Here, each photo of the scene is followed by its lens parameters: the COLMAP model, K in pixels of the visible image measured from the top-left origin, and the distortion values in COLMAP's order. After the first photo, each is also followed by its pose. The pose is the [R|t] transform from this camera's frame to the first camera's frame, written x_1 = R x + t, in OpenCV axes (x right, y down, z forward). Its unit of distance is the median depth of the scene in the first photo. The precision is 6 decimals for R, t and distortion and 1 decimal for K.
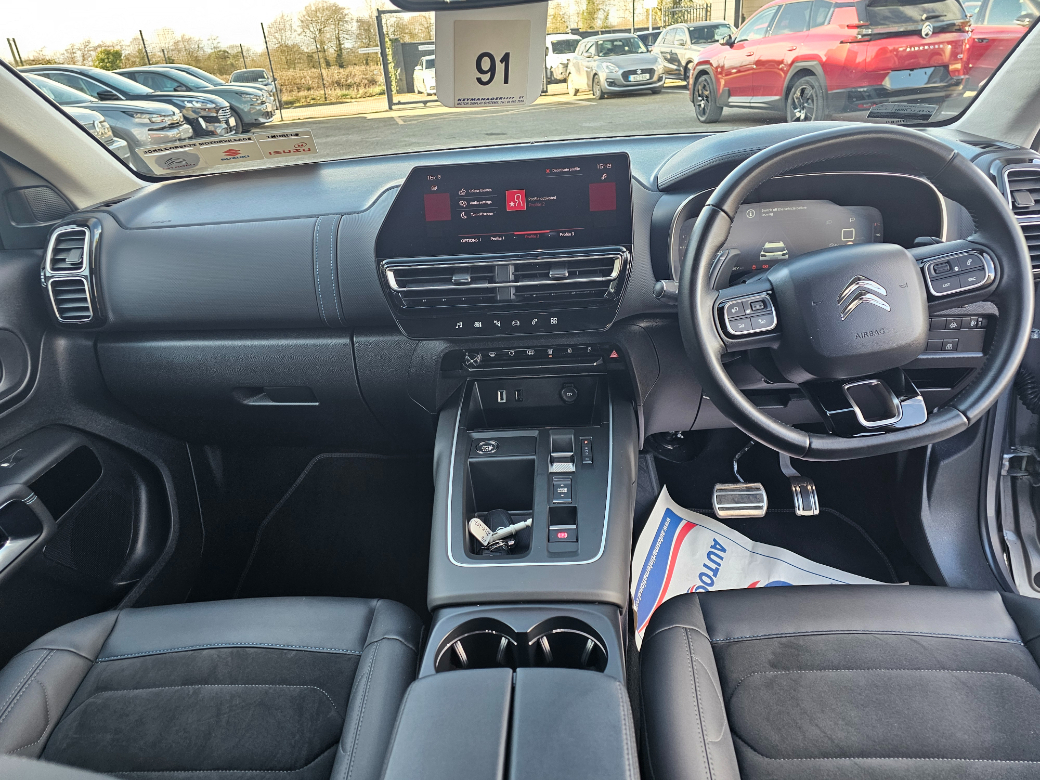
lens RADIAL K [[681.9, 0, 523.7], [0, 681.9, 397.2], [0, 0, 1]] dist [0.049957, -0.033447]
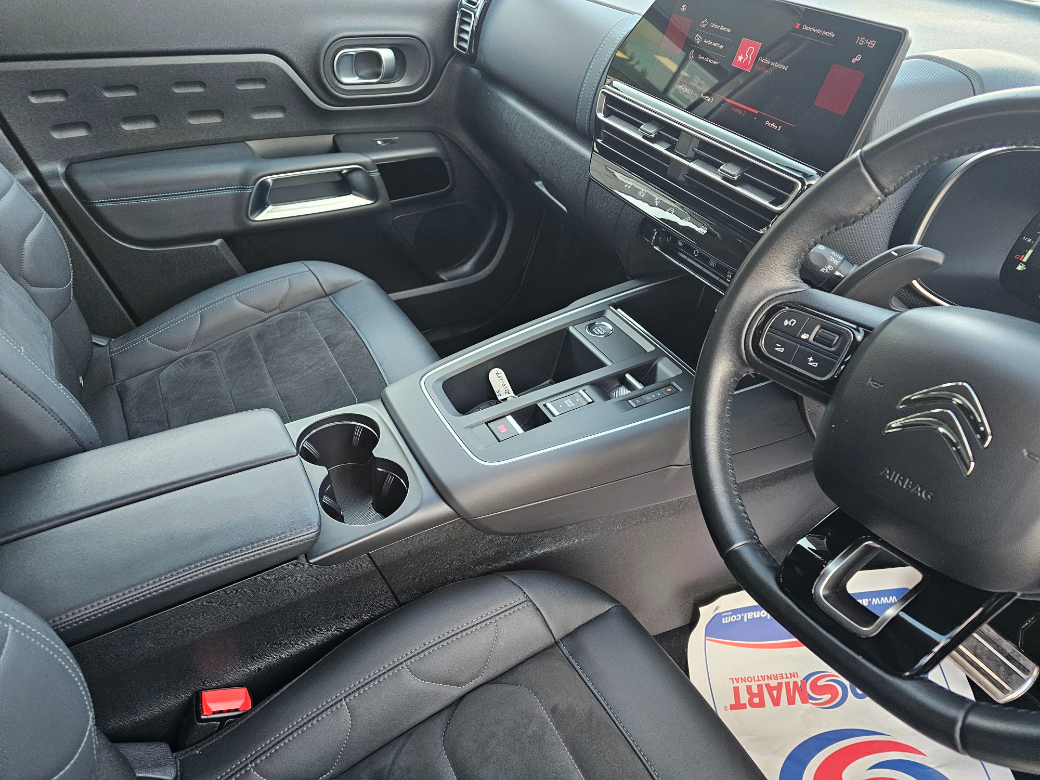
lens RADIAL K [[681.9, 0, 523.7], [0, 681.9, 397.2], [0, 0, 1]] dist [0.049957, -0.033447]
pose [[0.528865, 0.605182, -0.595027, 0.518100], [-0.447176, 0.794585, 0.410693, -0.193503], [0.721343, 0.048880, 0.690851, 0.338461]]
